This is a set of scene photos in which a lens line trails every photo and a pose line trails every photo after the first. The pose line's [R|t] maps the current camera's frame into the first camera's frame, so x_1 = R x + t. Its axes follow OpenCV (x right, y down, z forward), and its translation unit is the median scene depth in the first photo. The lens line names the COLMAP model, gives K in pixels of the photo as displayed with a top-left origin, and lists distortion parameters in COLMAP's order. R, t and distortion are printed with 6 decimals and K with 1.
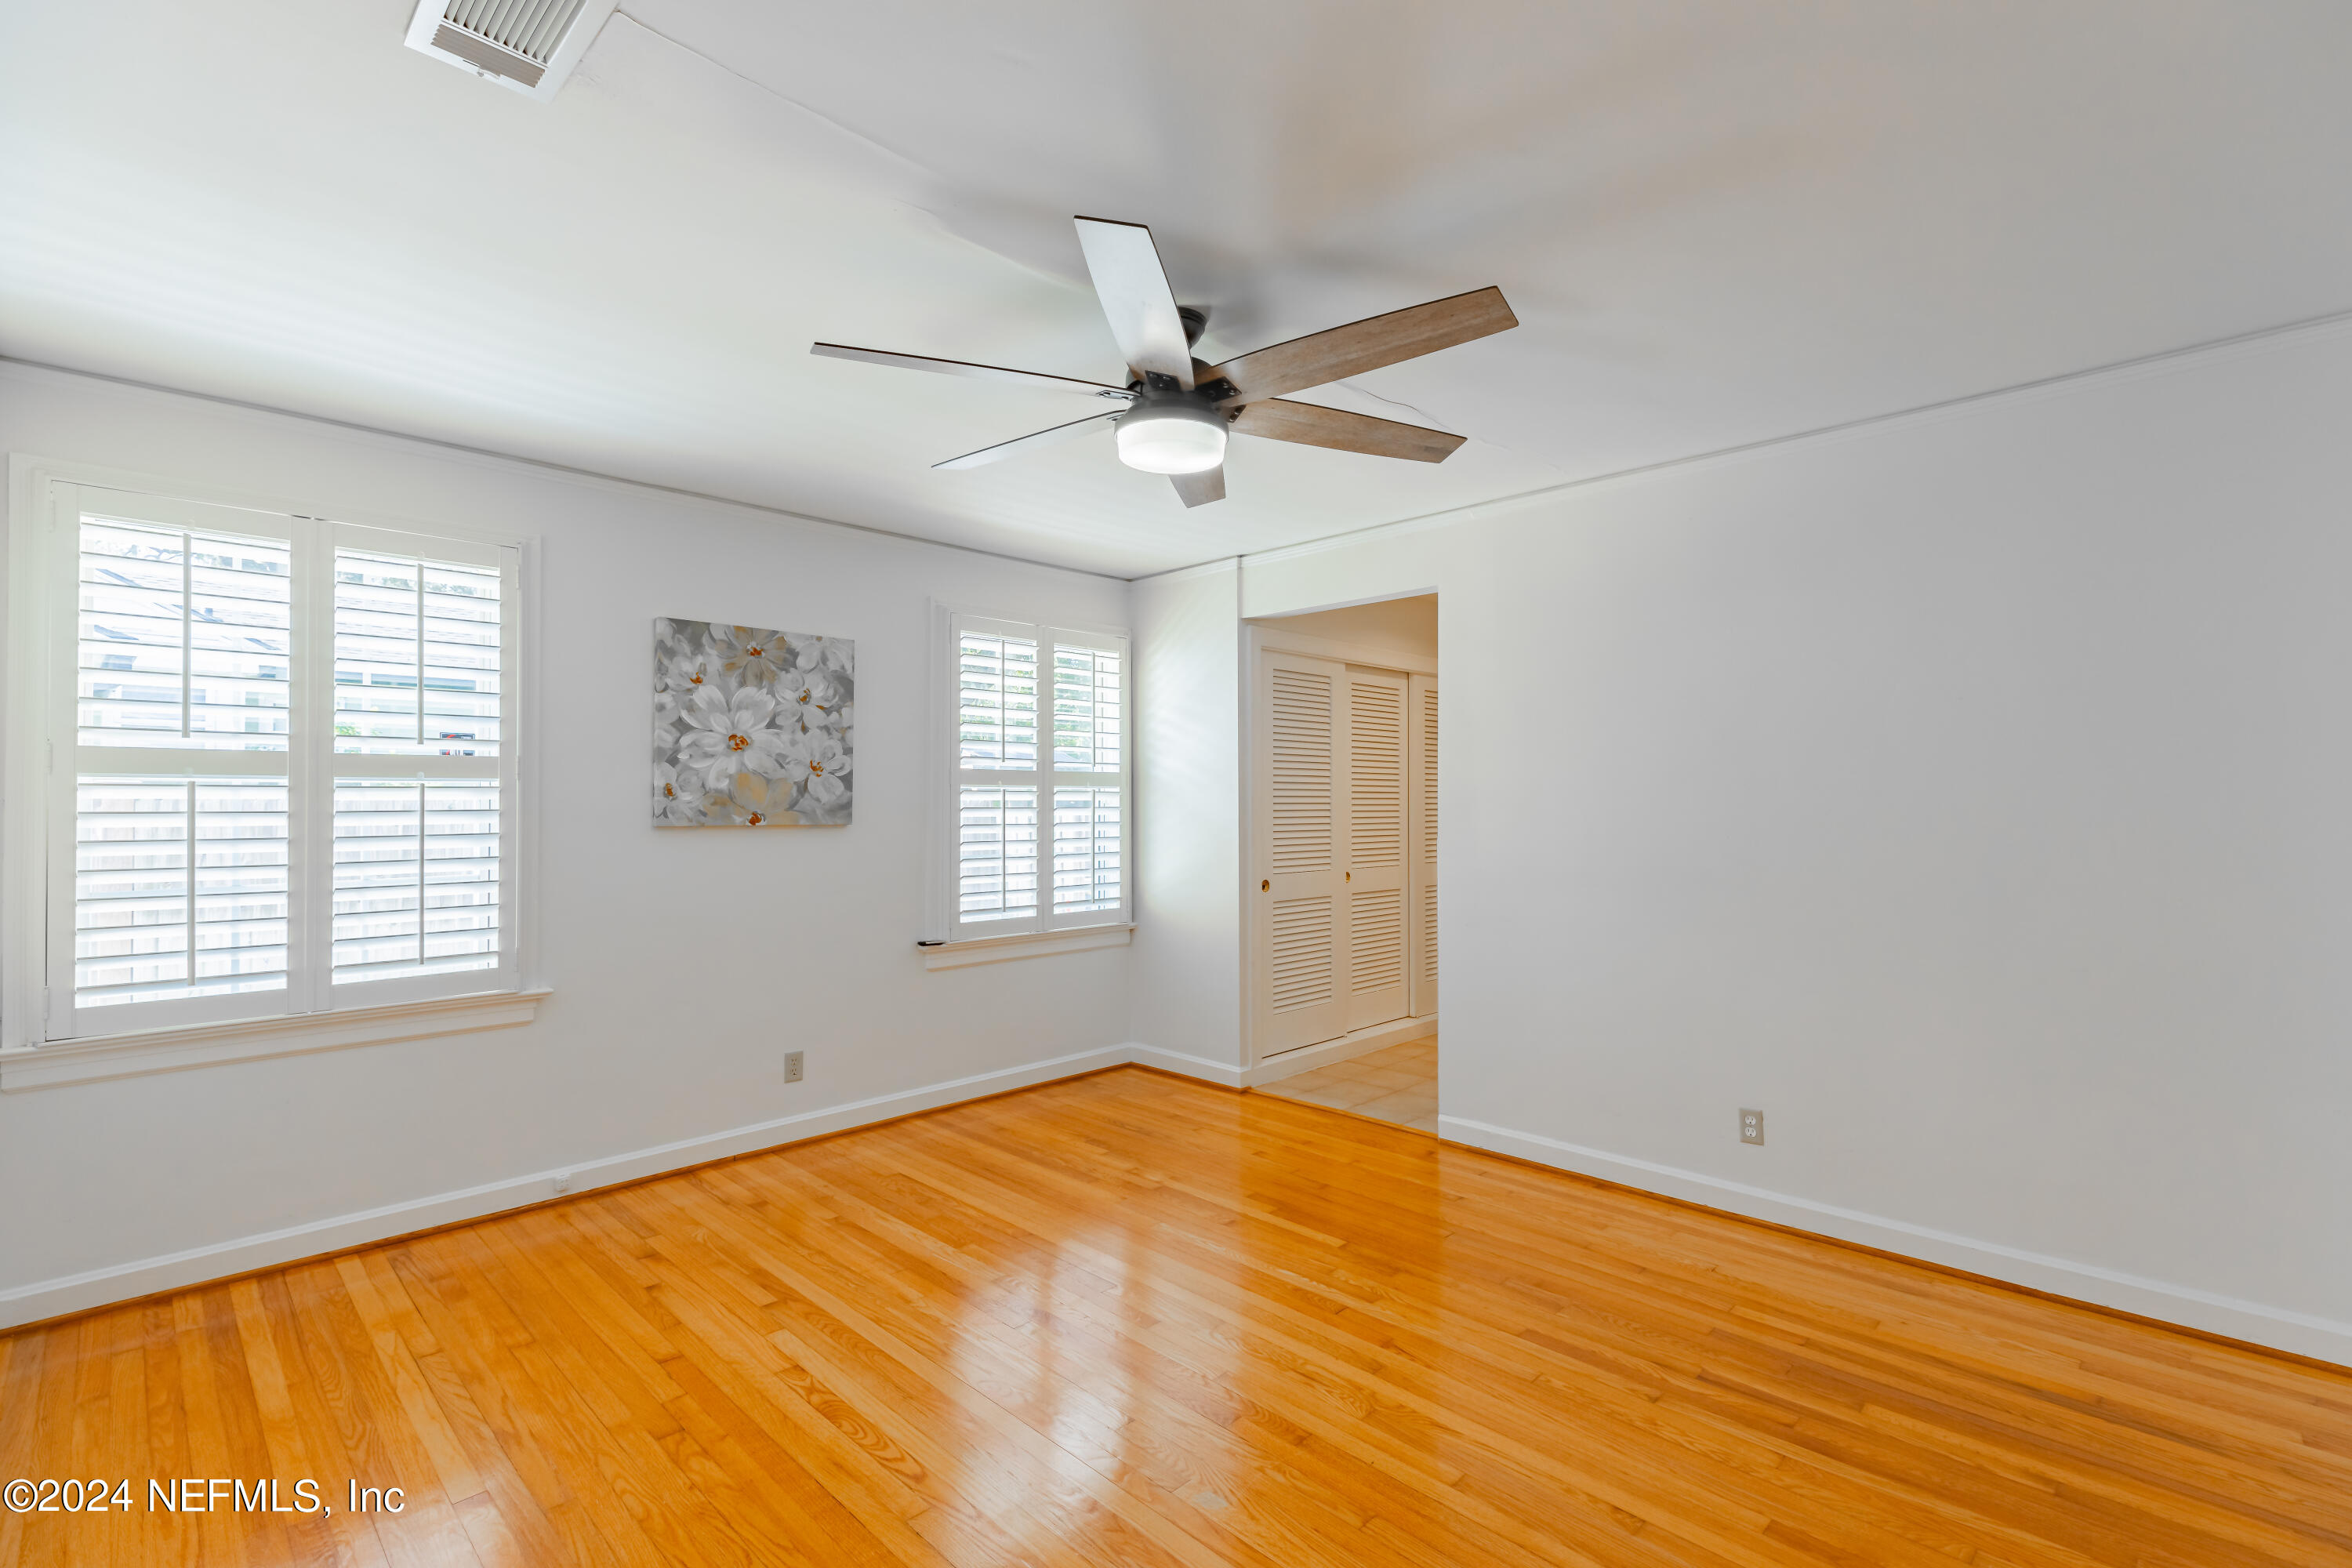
lens RADIAL K [[1056.1, 0, 1217.9], [0, 1056.1, 785.3], [0, 0, 1]] dist [0.000498, 0.000199]
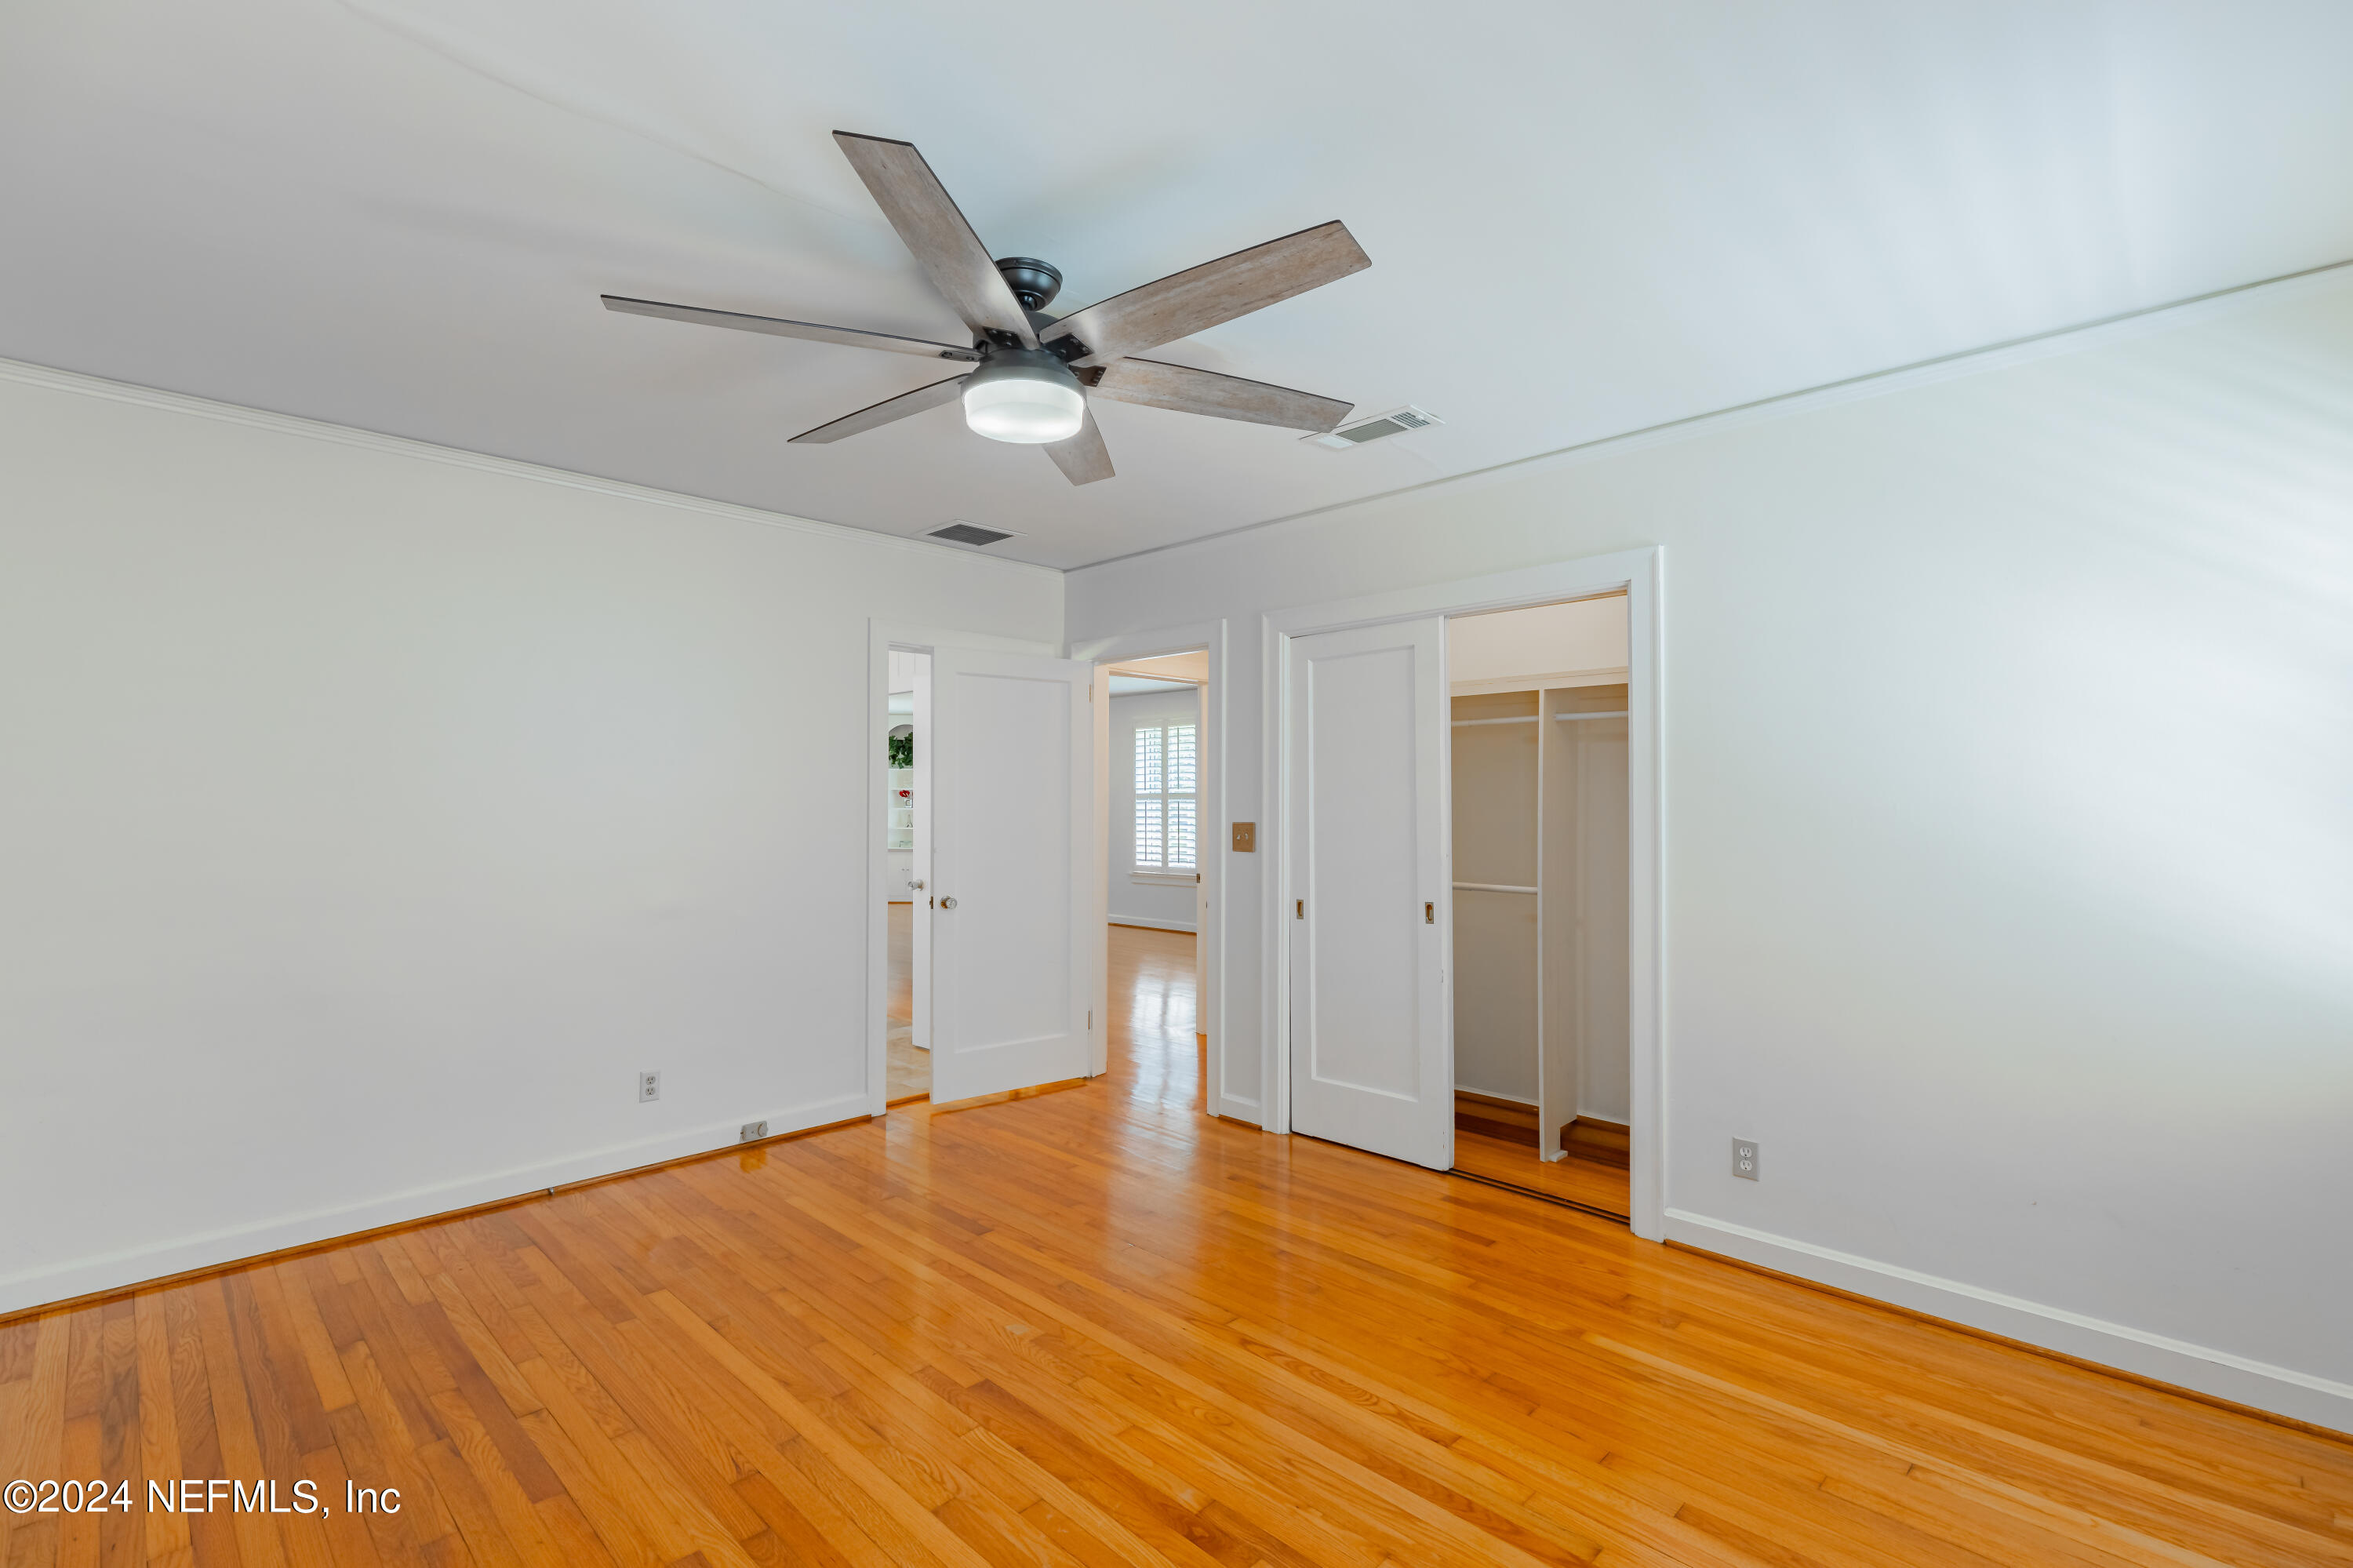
lens RADIAL K [[1066.1, 0, 1161.1], [0, 1066.1, 789.6], [0, 0, 1]] dist [0.002317, 0.000299]
pose [[-0.998542, -0.000156, 0.053972, -0.135331], [-0.001535, 0.999673, -0.025510, 0.018607], [-0.053950, -0.025556, -0.998217, 1.231171]]
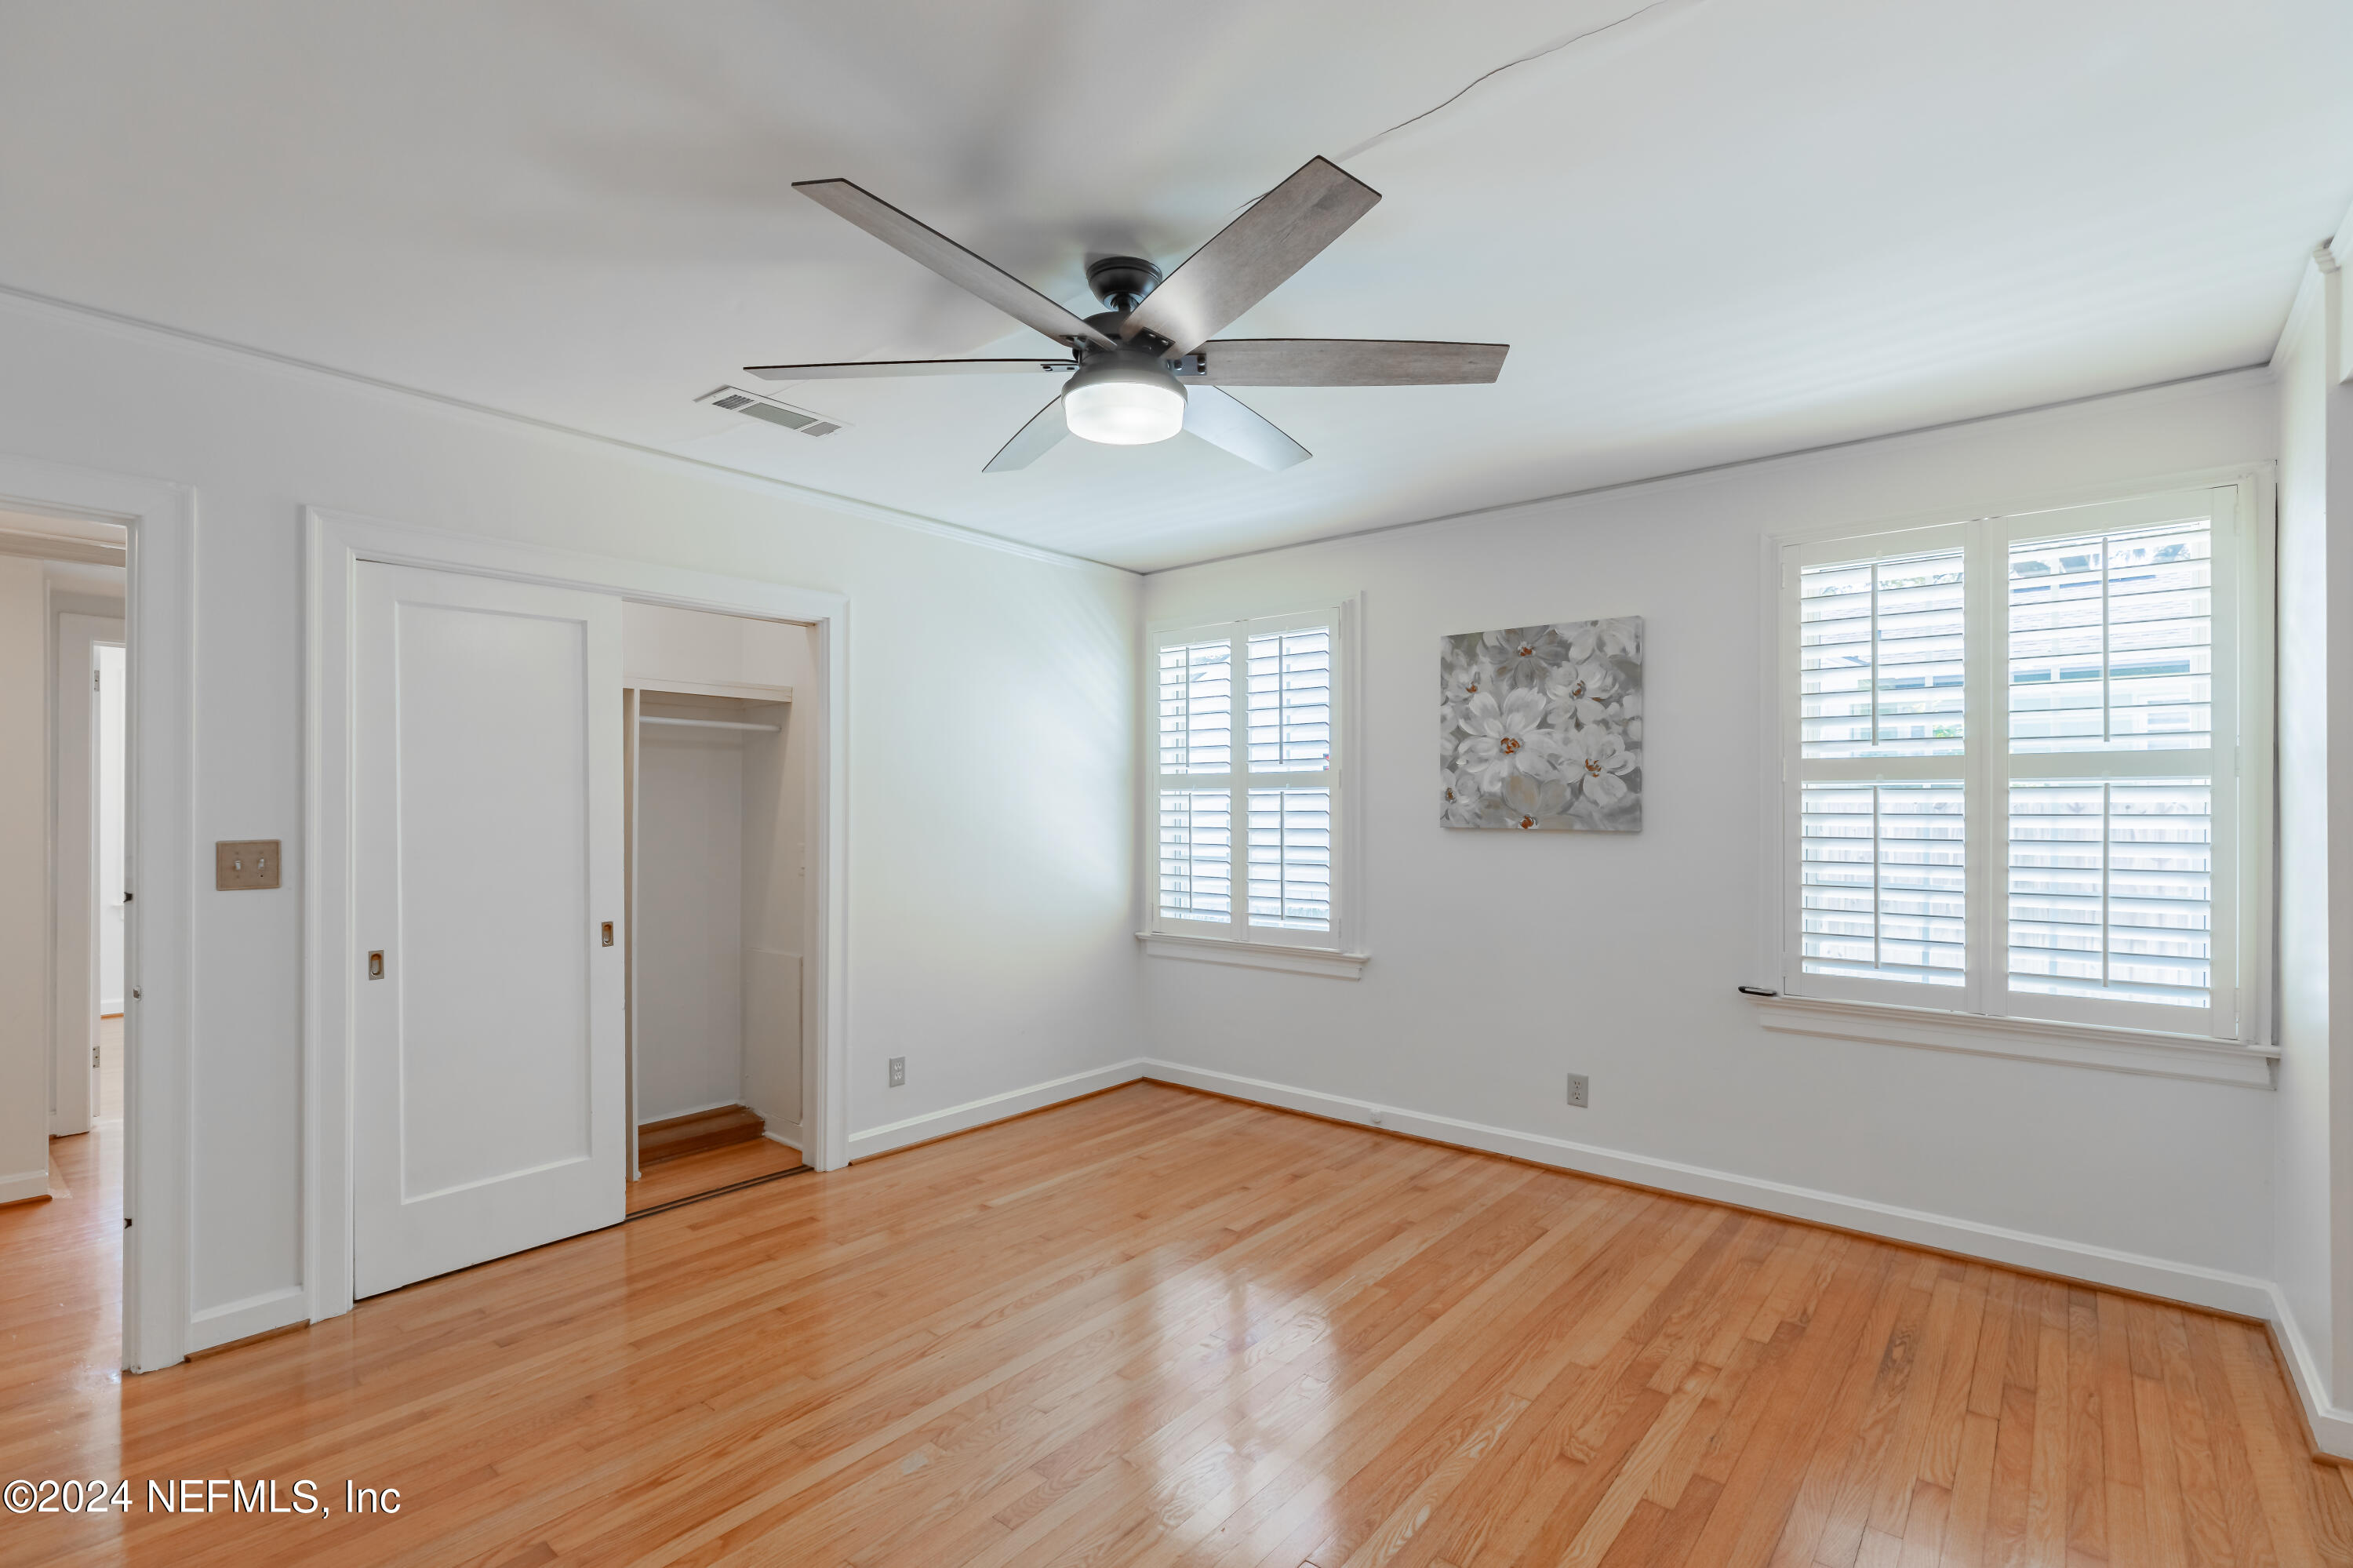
lens RADIAL K [[1113.6, 0, 1177.2], [0, 1113.6, 808.2], [0, 0, 1]] dist [-0.000767, -0.000035]
pose [[0.050251, 0.003458, -0.998731, 0.591173], [0.016007, 0.999863, 0.004267, 0.009277], [0.998608, -0.016201, 0.050189, 0.640467]]
